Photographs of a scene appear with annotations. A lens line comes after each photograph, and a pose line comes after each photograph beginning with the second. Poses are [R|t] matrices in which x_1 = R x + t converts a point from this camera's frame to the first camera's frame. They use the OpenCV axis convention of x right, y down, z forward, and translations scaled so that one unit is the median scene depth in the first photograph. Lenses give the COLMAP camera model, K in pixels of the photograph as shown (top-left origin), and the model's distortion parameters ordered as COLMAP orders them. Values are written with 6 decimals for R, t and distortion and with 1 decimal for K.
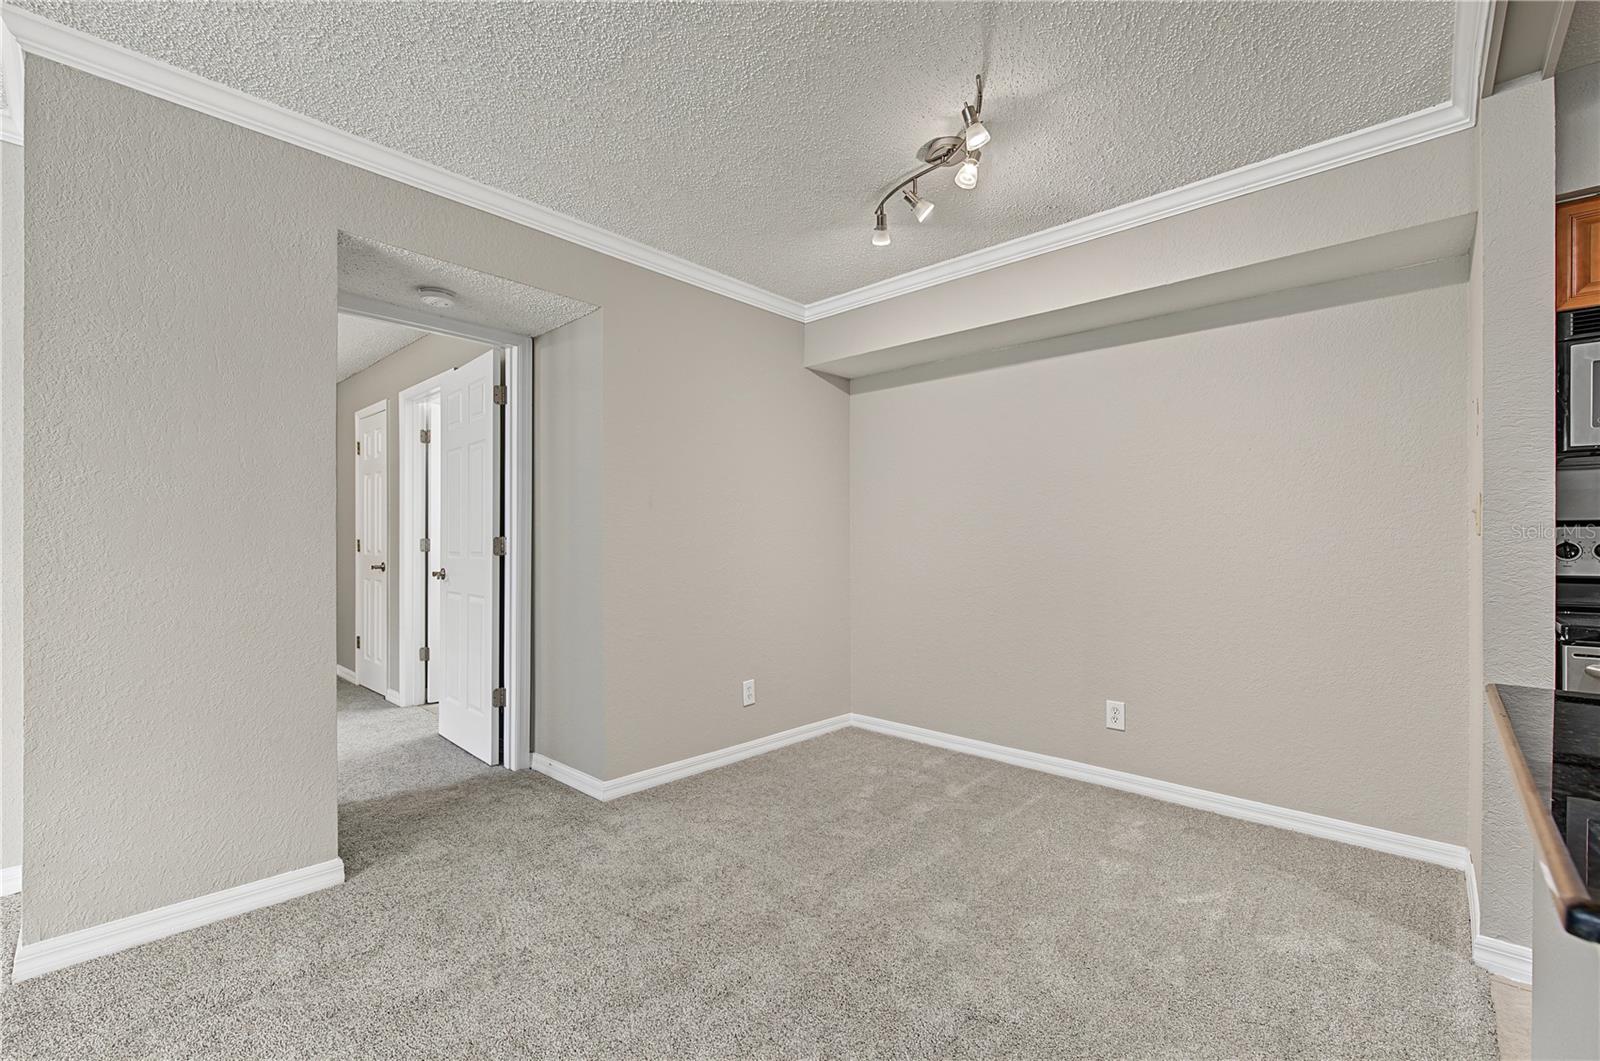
lens RADIAL K [[682.3, 0, 800.1], [0, 682.3, 542.3], [0, 0, 1]] dist [-0.000923, -0.000698]
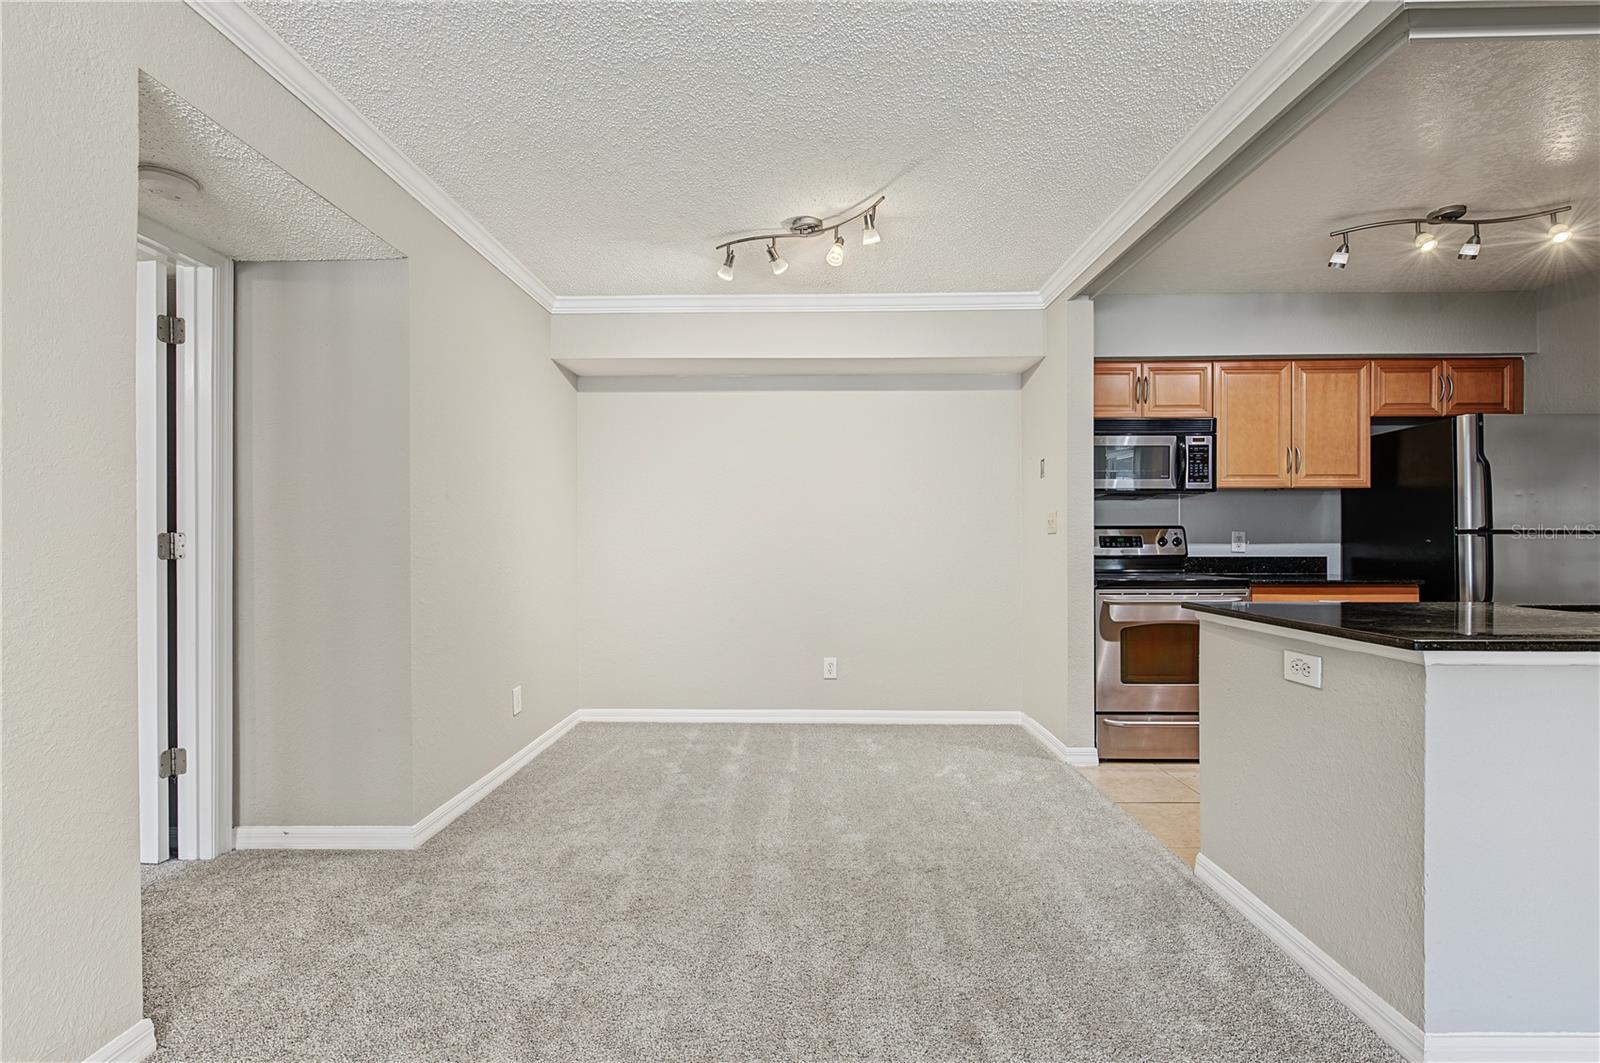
lens RADIAL K [[667.2, 0, 800.9], [0, 667.2, 538.9], [0, 0, 1]] dist [-0.000818, -0.001087]
pose [[0.747525, -0.003651, 0.664224, -0.533590], [0.002276, 0.999993, 0.002935, -0.003188], [-0.664230, -0.000682, 0.747528, 0.080249]]
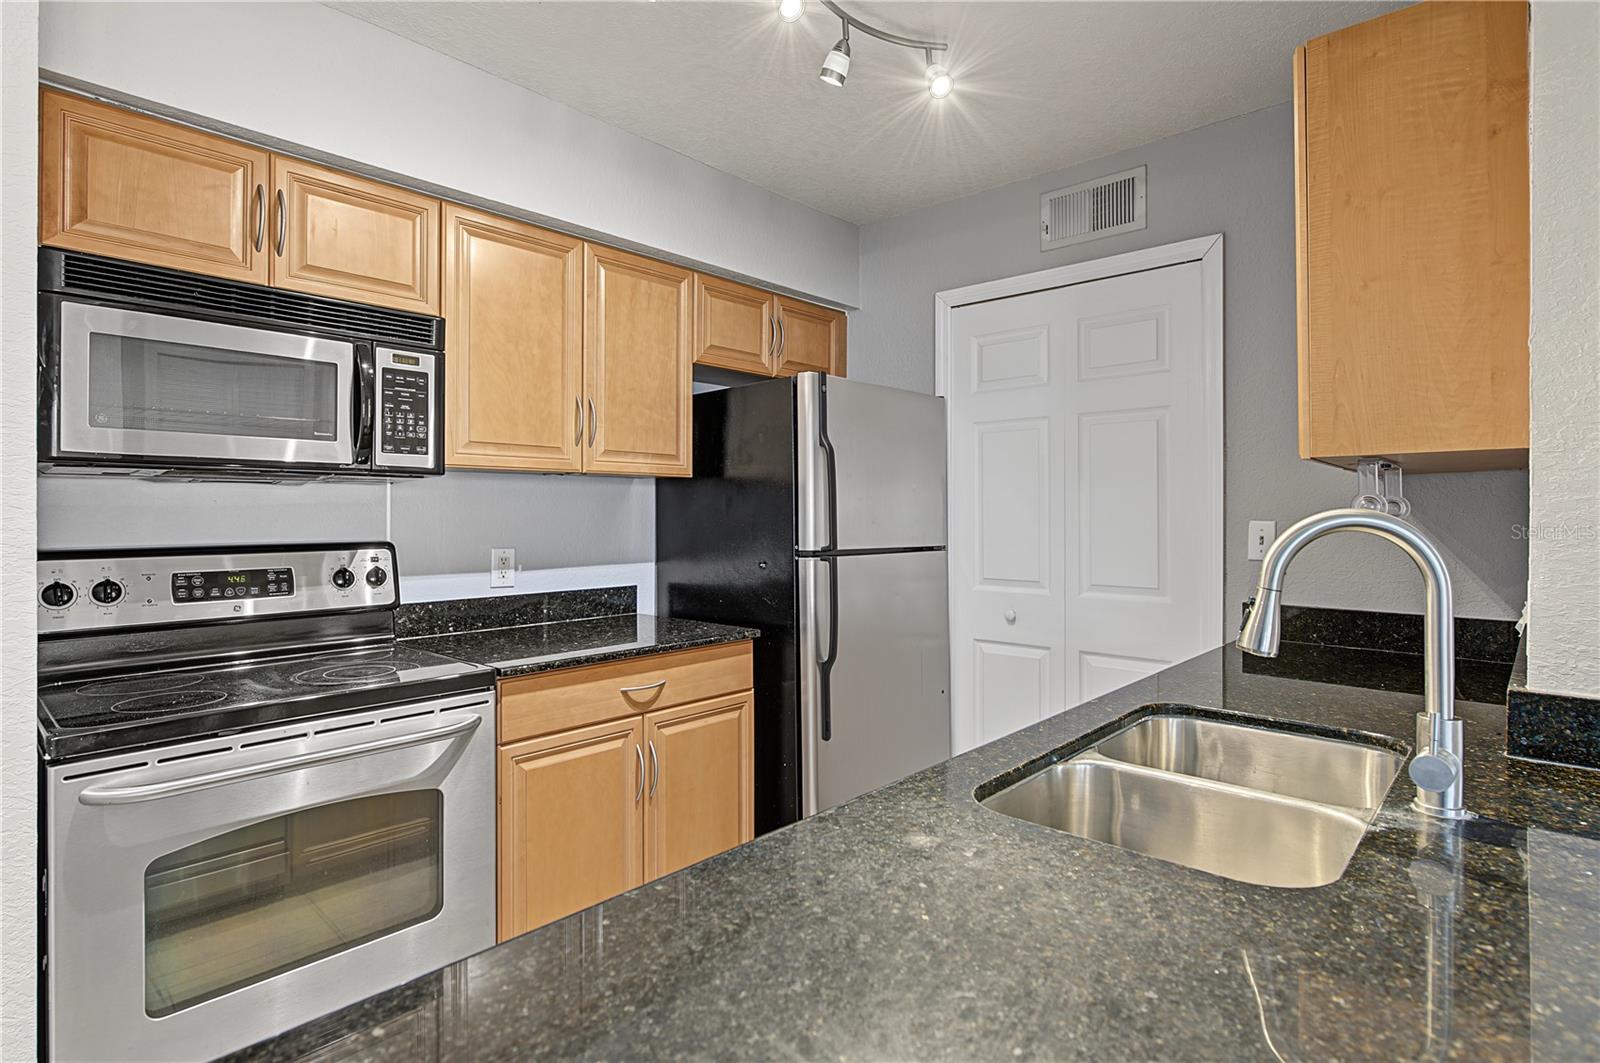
lens RADIAL K [[811.4, 0, 801.7], [0, 811.4, 512.3], [0, 0, 1]] dist [-0.002675, -0.000237]
pose [[-0.008663, -0.002931, 0.999958, 0.236366], [-0.002675, 0.999992, 0.002908, -0.061975], [-0.999959, -0.002650, -0.008671, 0.199260]]
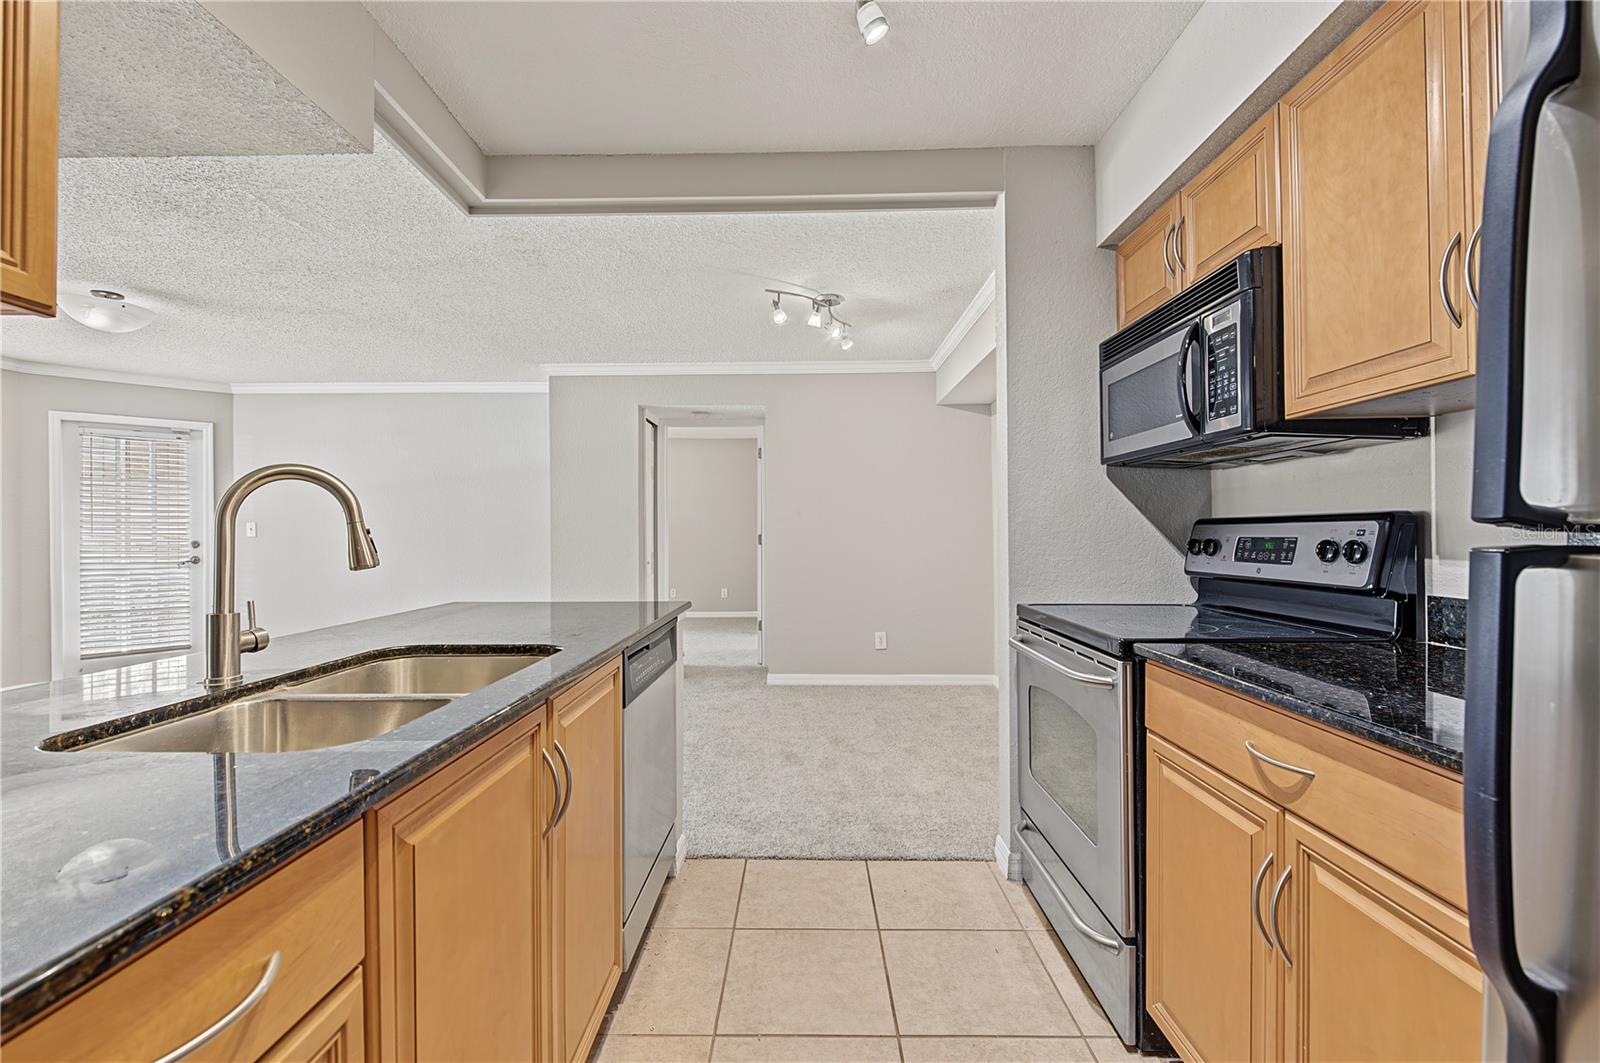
lens RADIAL K [[673.1, 0, 795.7], [0, 673.1, 524.4], [0, 0, 1]] dist [-0.001456, -0.000577]
pose [[0.672006, -0.014918, -0.740395, 1.196832], [0.009906, 0.999889, -0.011155, -0.014584], [0.740479, 0.000162, 0.672079, -0.124021]]
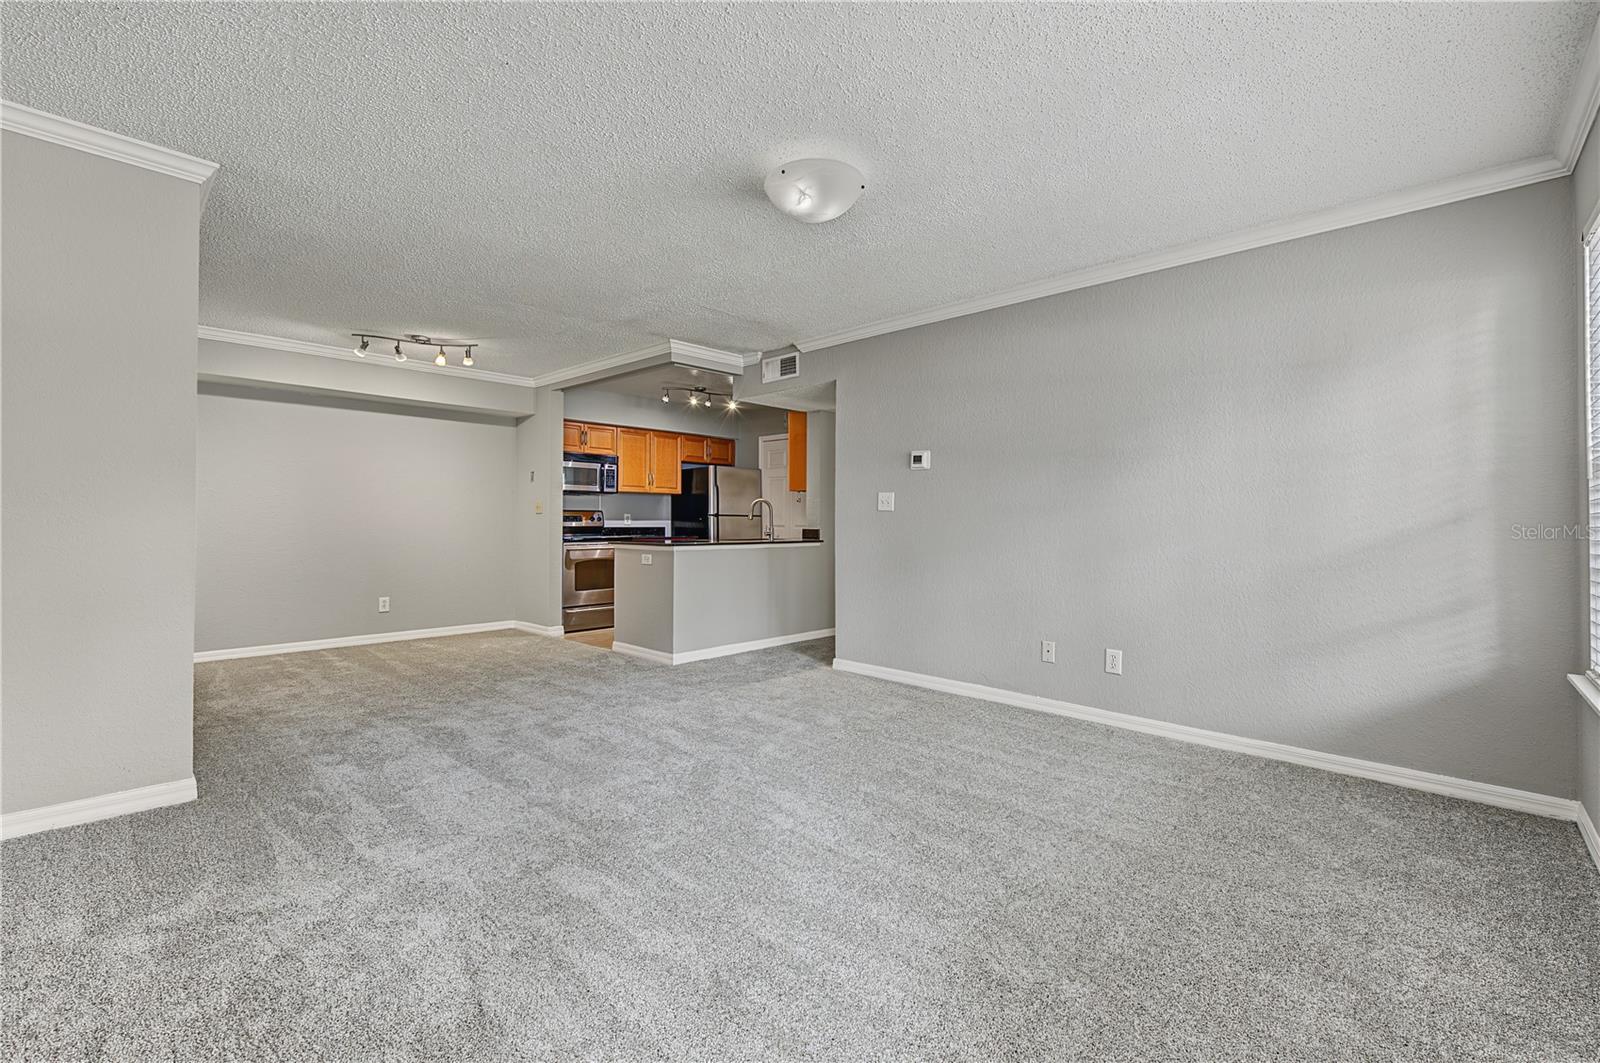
lens RADIAL K [[680.4, 0, 806.7], [0, 680.4, 516.9], [0, 0, 1]] dist [0.000350, -0.000185]
pose [[0.003026, 0.005972, 0.999978, -1.760579], [-0.004656, 0.999971, -0.005958, 0.013712], [-0.999985, -0.004637, 0.003054, -0.241597]]
